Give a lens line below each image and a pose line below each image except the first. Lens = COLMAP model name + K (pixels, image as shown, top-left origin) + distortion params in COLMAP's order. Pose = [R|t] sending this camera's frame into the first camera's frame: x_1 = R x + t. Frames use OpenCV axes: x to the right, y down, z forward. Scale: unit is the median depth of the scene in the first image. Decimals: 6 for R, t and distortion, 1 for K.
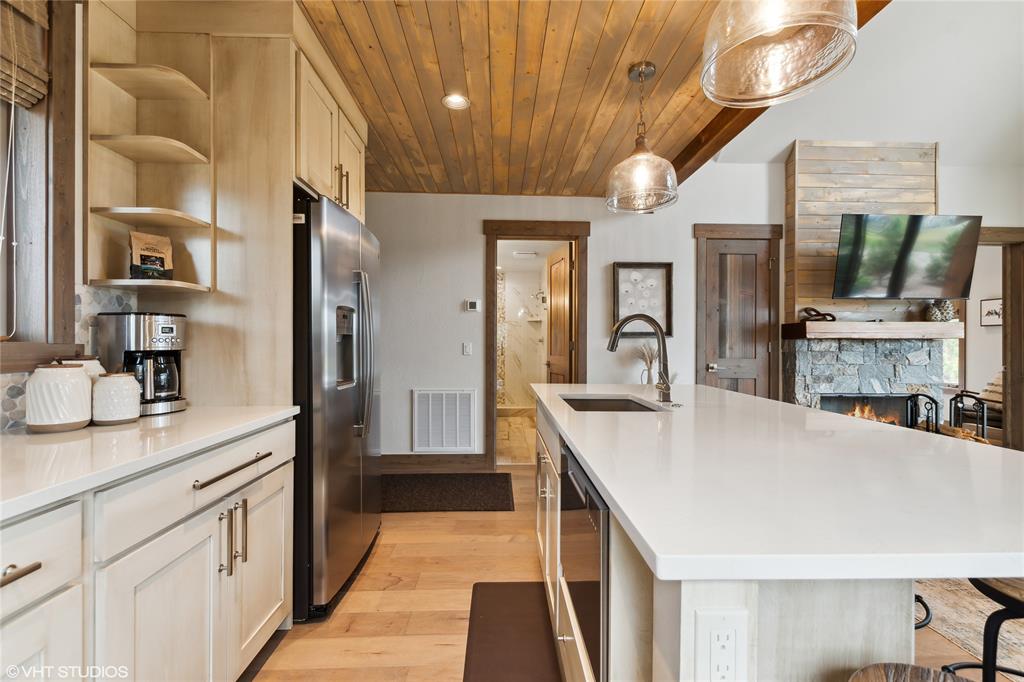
lens RADIAL K [[458.9, 0, 514.1], [0, 458.9, 343.1], [0, 0, 1]] dist [0.001539, 0.000493]
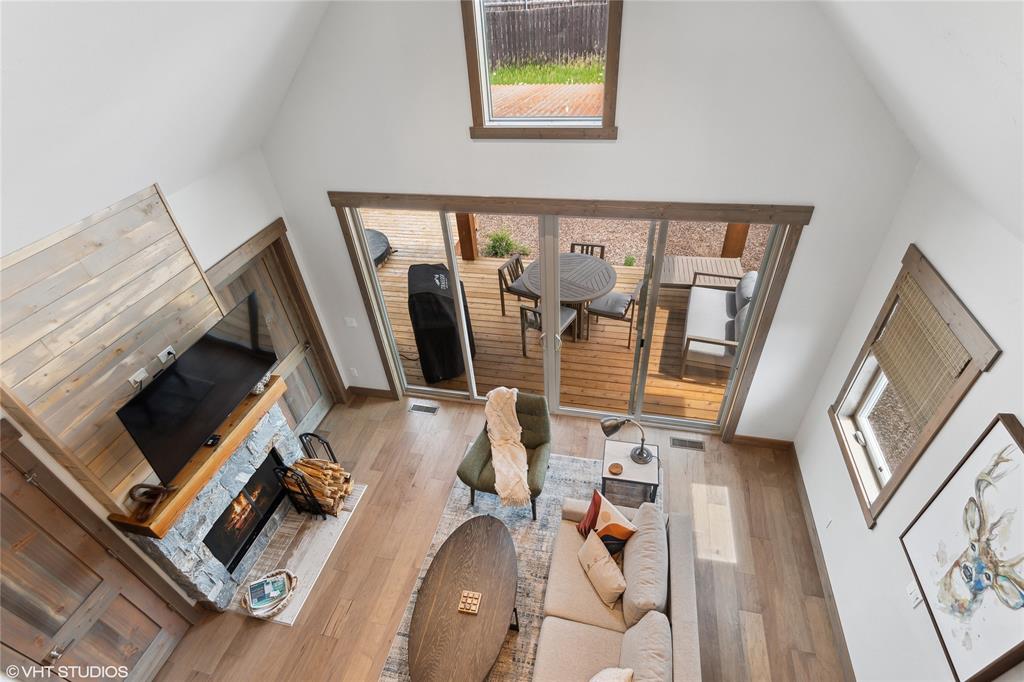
lens RADIAL K [[488.6, 0, 512.8], [0, 488.6, 339.2], [0, 0, 1]] dist [-0.002446, -0.001196]
pose [[0.269189, -0.611650, 0.743923, 0.376804], [0.071626, 0.783011, 0.617870, -0.673502], [-0.960420, -0.113040, 0.254588, 0.267781]]
